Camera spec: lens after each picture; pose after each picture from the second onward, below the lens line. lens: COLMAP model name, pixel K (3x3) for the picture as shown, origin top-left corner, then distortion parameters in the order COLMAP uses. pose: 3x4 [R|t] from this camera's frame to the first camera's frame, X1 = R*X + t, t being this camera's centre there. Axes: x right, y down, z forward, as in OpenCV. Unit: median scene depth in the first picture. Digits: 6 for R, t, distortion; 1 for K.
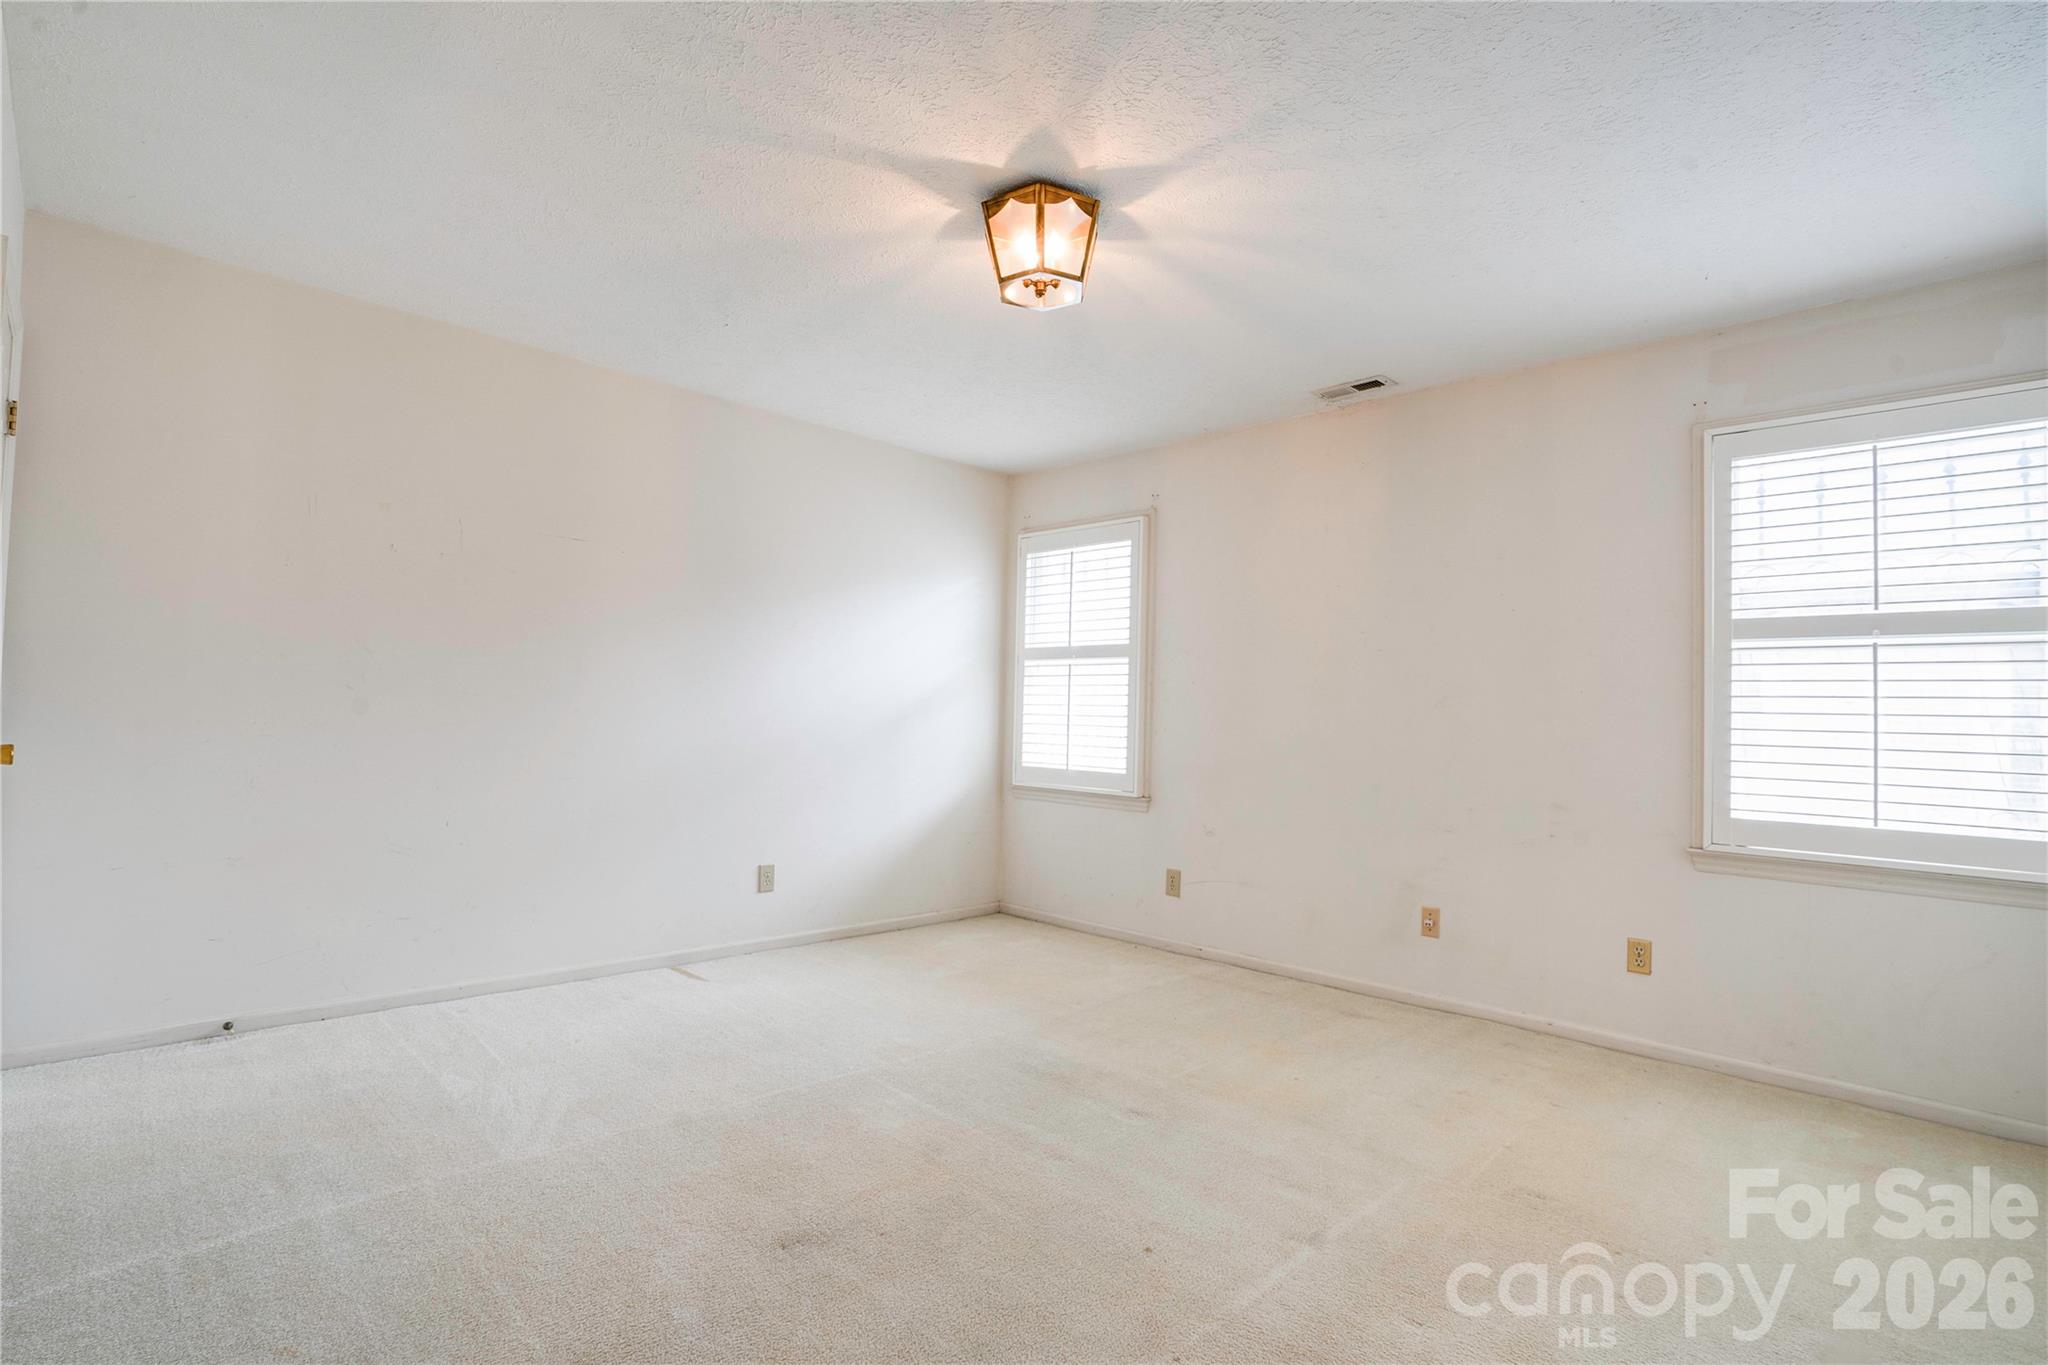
lens RADIAL K [[989.1, 0, 1022.0], [0, 989.1, 686.3], [0, 0, 1]] dist [-0.063194, 0.039254]
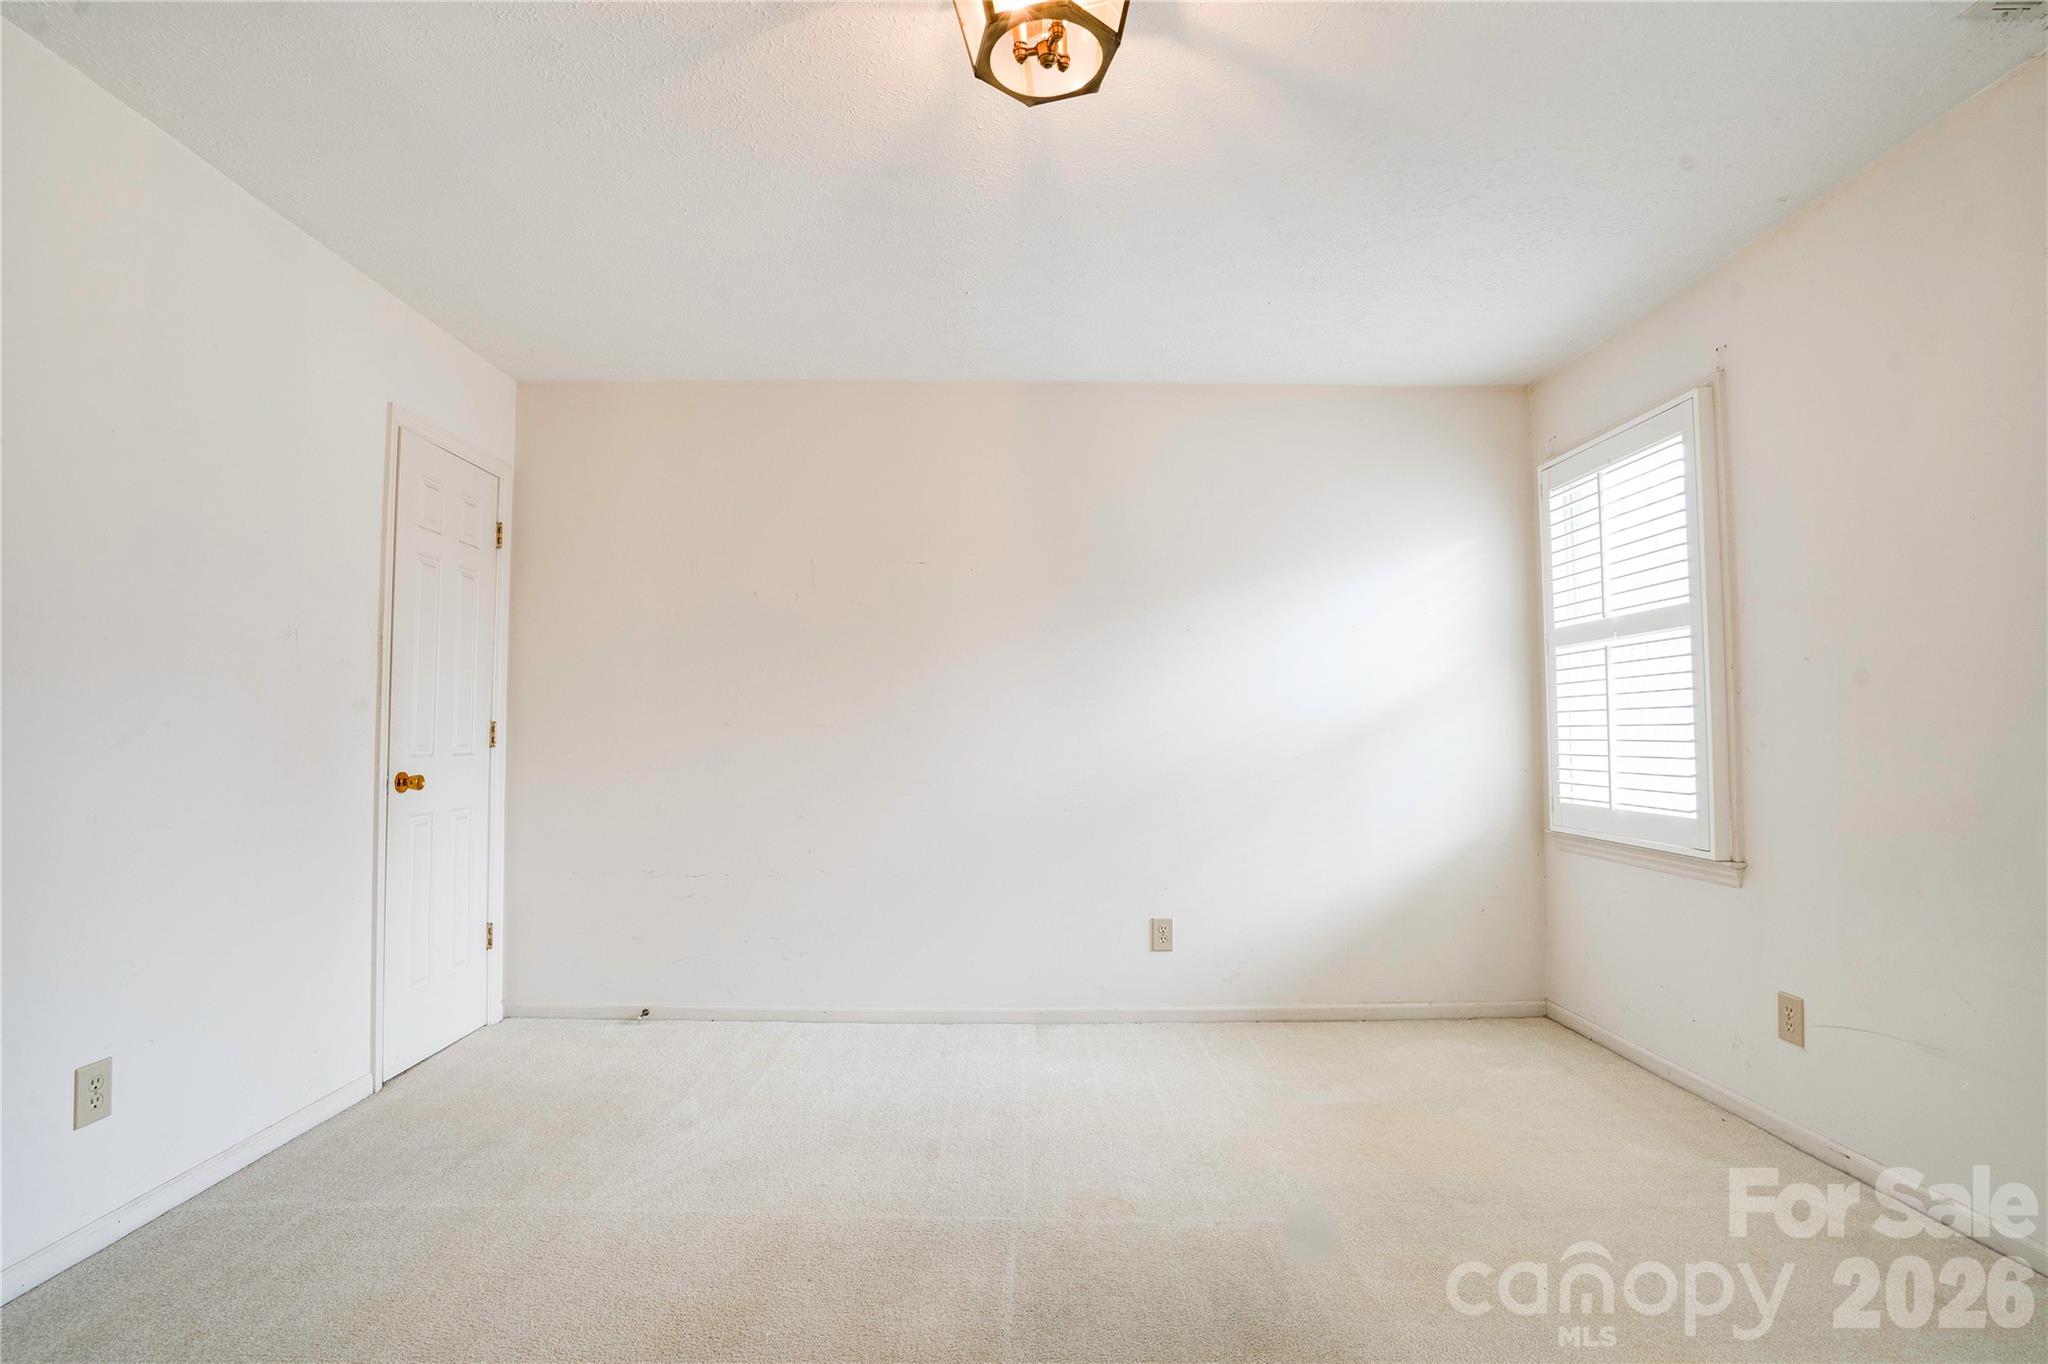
lens RADIAL K [[989.1, 0, 1022.0], [0, 989.1, 685.8], [0, 0, 1]] dist [-0.063194, 0.039254]
pose [[0.706832, -0.064227, -0.704460, 0.234372], [0.044223, 0.997934, -0.046612, 0.016766], [0.705998, 0.001794, 0.708212, 0.295749]]
